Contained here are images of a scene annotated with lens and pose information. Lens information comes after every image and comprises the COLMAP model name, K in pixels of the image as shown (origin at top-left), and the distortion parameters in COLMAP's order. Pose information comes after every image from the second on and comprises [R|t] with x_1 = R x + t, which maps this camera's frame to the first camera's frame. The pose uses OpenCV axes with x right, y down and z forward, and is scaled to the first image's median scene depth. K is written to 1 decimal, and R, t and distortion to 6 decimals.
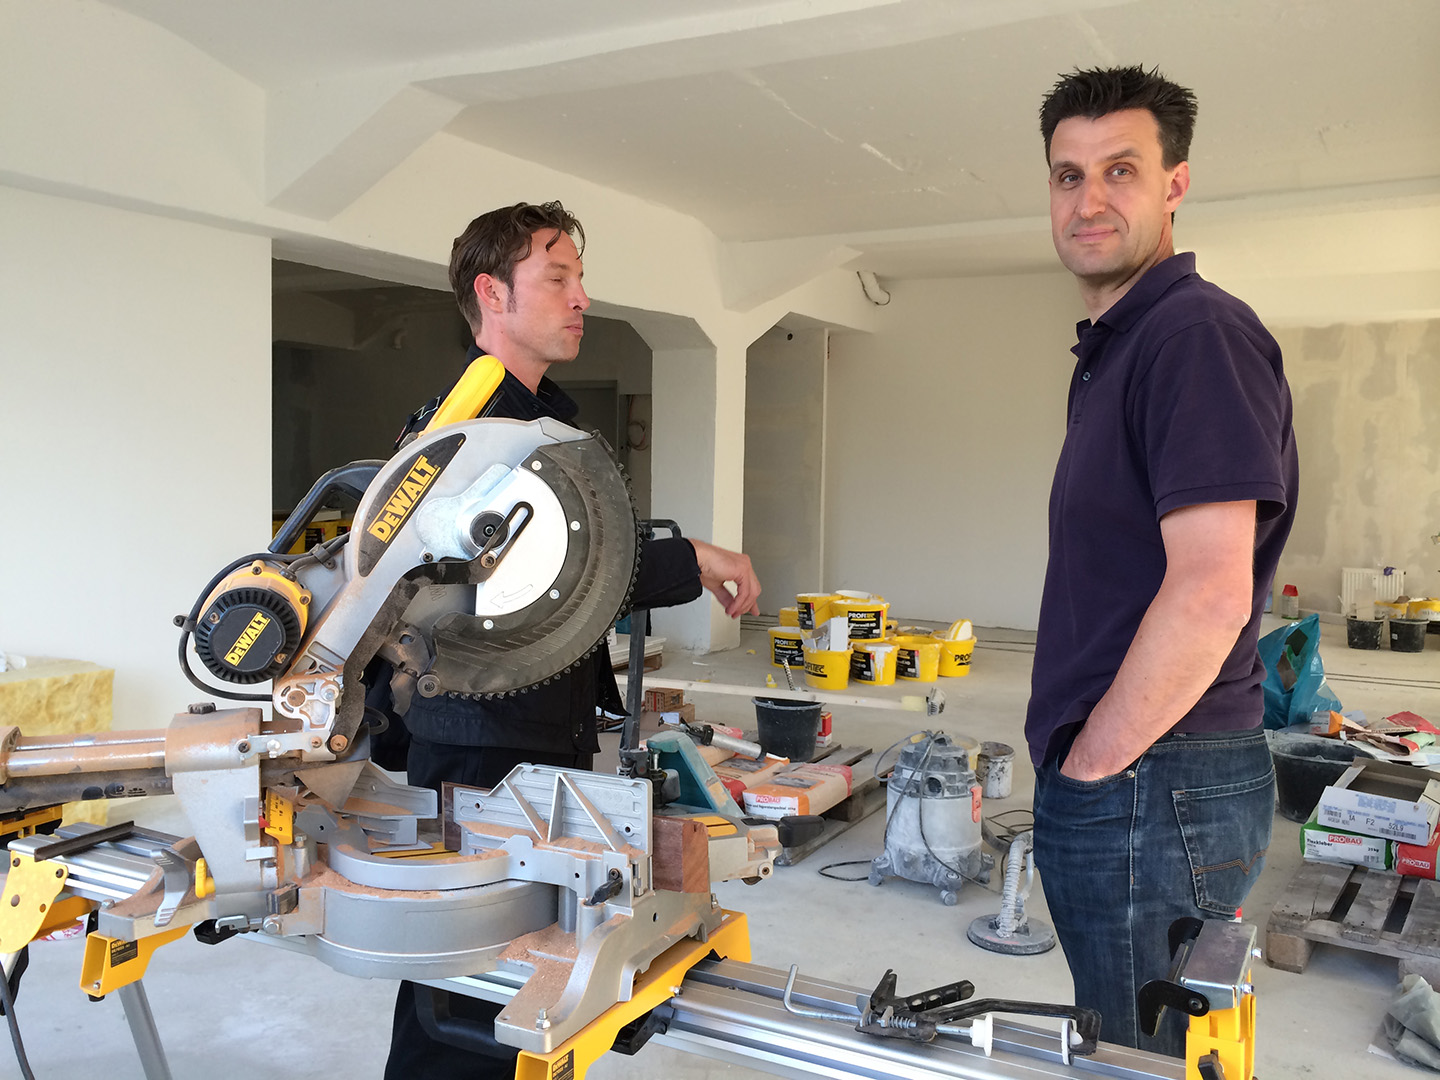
lens RADIAL K [[1253.4, 0, 721.8], [0, 1253.4, 541.0], [0, 0, 1]] dist [0.012711, 0.000334]
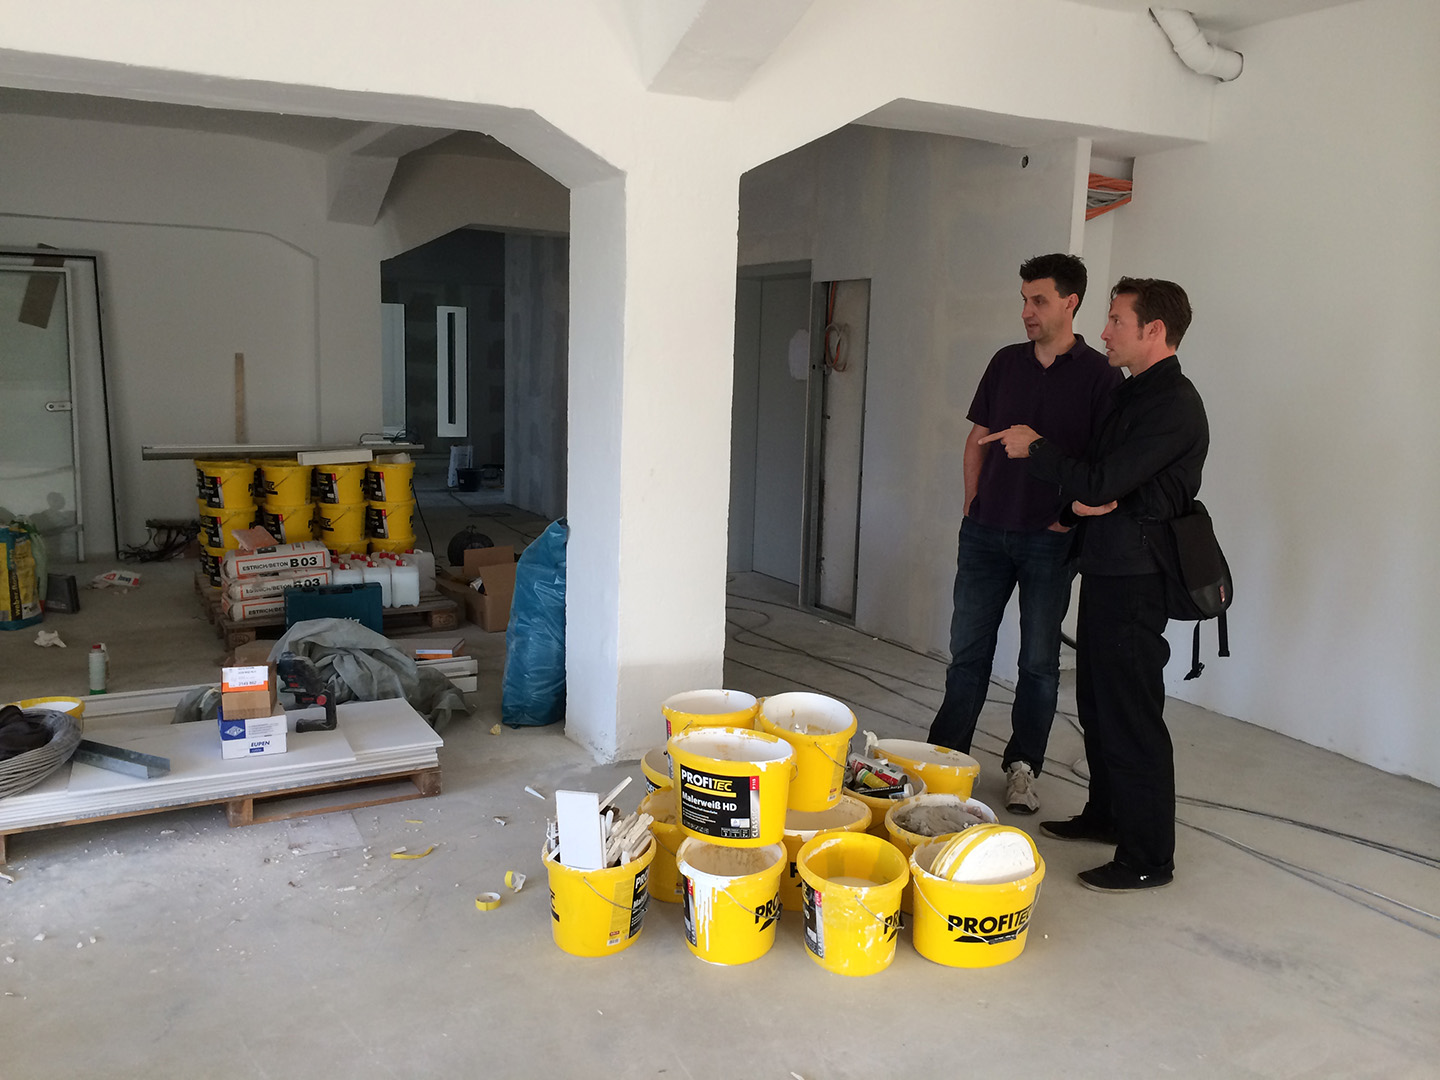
lens RADIAL K [[1253.4, 0, 717.3], [0, 1253.4, 538.2], [0, 0, 1]] dist [0.012711, 0.000334]
pose [[0.832972, 0.087156, -0.546408, 0.296866], [-0.049496, 0.995294, 0.083304, -0.050426], [0.551098, -0.042345, 0.833366, 0.571212]]
